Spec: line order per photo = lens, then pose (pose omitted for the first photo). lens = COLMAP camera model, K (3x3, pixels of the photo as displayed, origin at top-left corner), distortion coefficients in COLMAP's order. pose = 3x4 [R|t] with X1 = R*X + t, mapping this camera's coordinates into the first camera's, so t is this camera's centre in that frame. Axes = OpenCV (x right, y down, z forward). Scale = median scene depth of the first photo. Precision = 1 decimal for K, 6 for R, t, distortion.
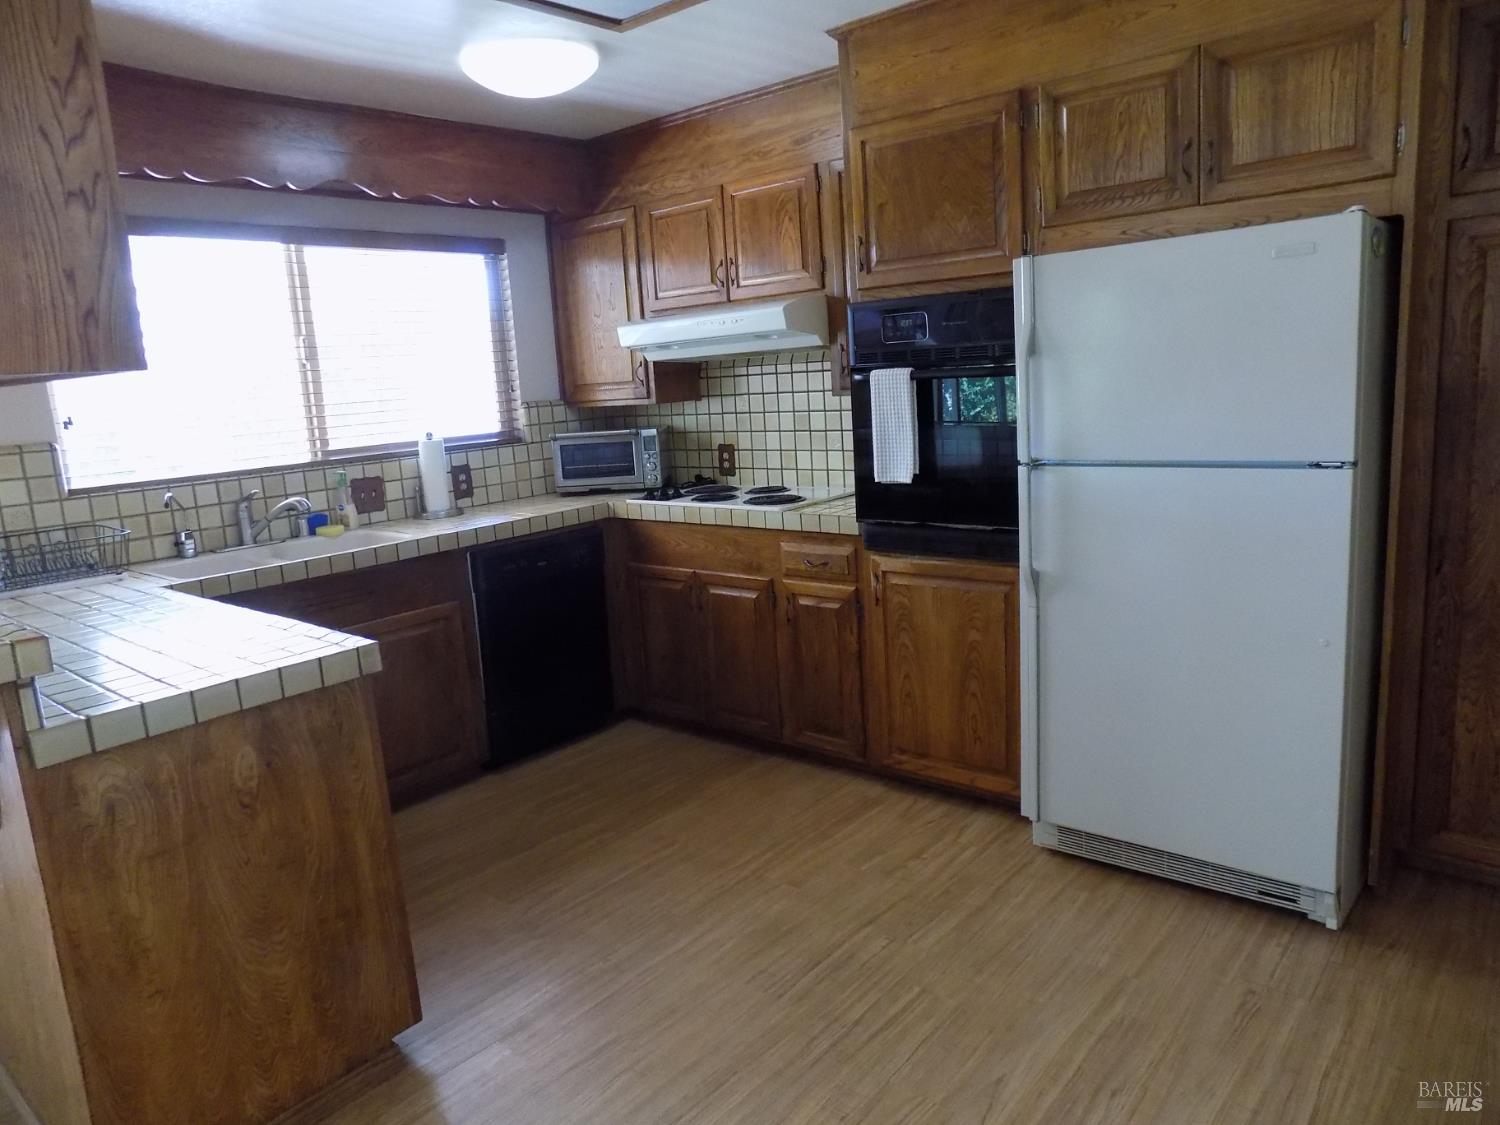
lens RADIAL K [[1016.5, 0, 750.0], [0, 1016.5, 562.5], [0, 0, 1]] dist [-0.001939, 0.004598]
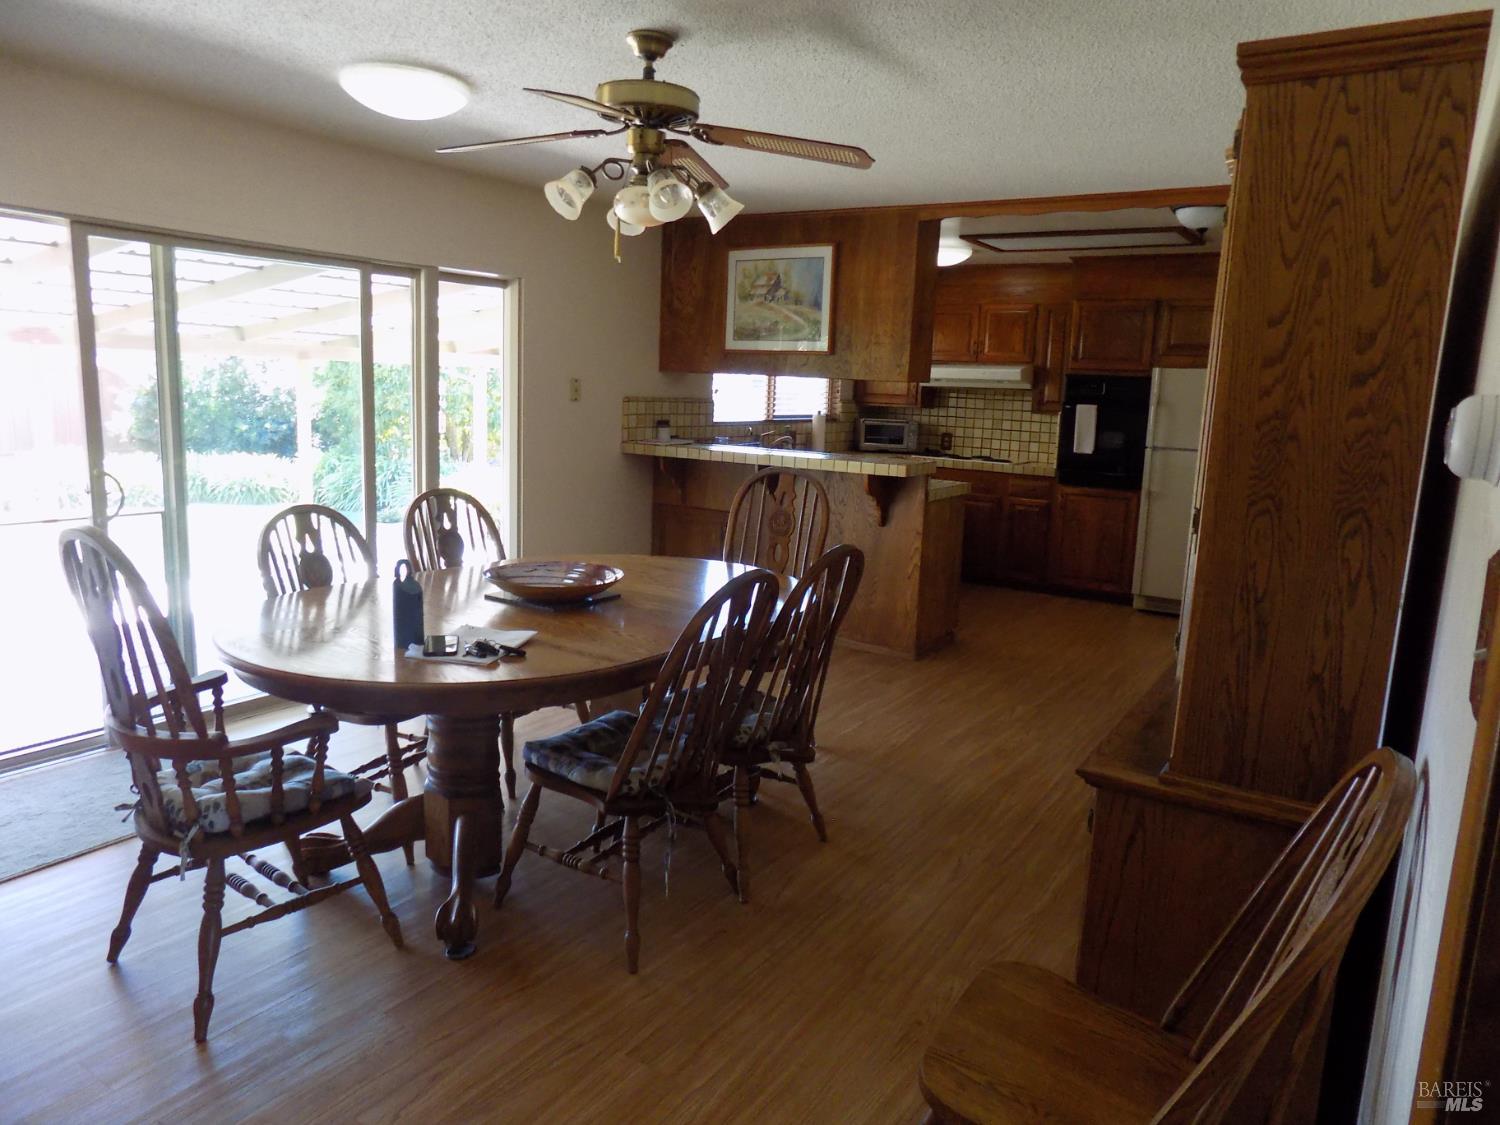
lens RADIAL K [[1016.5, 0, 750.0], [0, 1016.5, 562.5], [0, 0, 1]] dist [-0.001939, 0.004598]
pose [[0.986253, 0.080870, 0.144100, -0.778068], [-0.078739, 0.996686, -0.020440, 0.234026], [-0.145275, 0.008813, 0.989352, -0.999655]]
